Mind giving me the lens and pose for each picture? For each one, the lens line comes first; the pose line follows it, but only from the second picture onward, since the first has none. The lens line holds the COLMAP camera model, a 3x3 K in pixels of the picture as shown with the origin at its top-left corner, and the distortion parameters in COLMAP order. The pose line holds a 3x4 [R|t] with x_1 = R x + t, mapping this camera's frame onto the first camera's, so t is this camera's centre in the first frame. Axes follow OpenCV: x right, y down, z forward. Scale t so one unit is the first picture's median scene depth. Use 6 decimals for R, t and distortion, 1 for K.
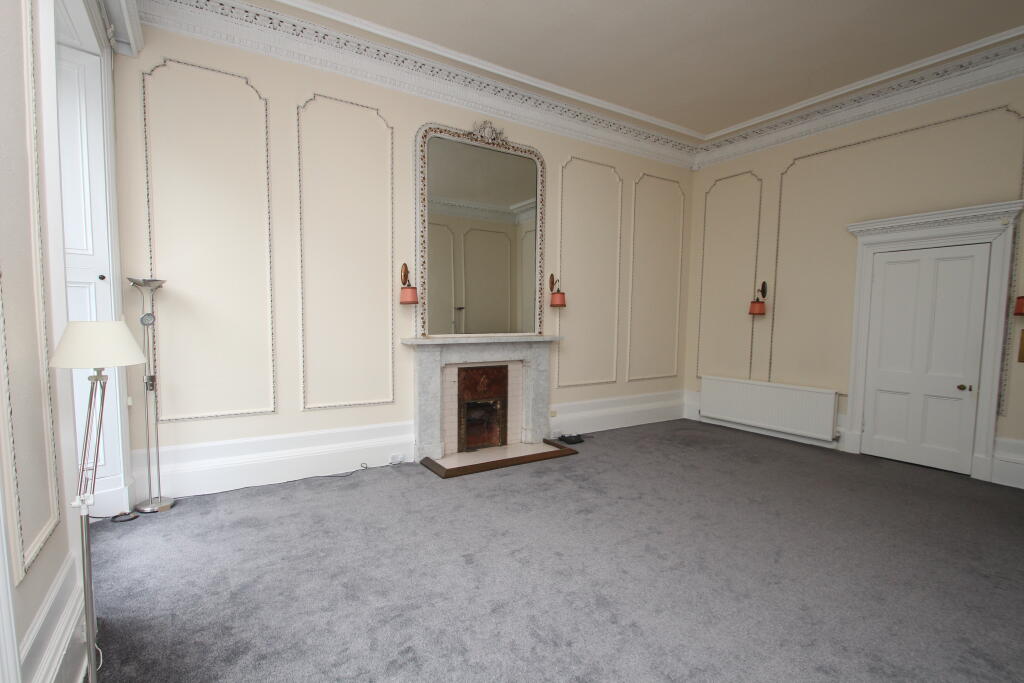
lens RADIAL K [[478.5, 0, 499.2], [0, 478.5, 357.5], [0, 0, 1]] dist [0.015557, -0.017066]
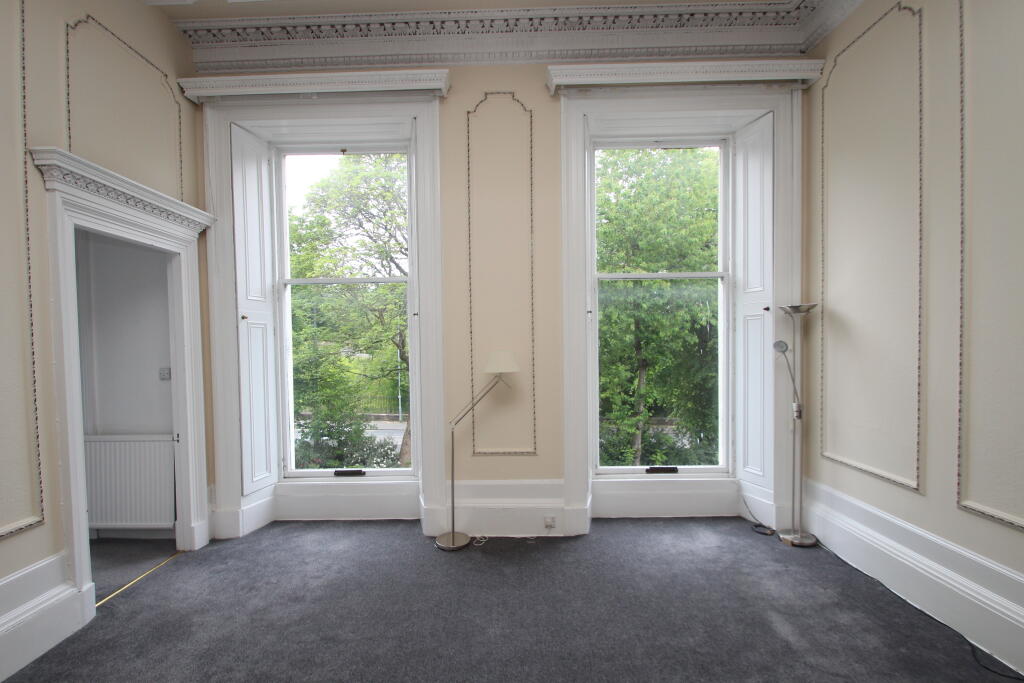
lens RADIAL K [[478.5, 0, 499.2], [0, 478.5, 357.5], [0, 0, 1]] dist [0.015557, -0.017066]
pose [[-0.544587, 0.023657, -0.838371, 0.294358], [-0.054022, 0.996537, 0.063212, -0.059537], [0.836963, 0.079715, -0.541423, 0.710264]]
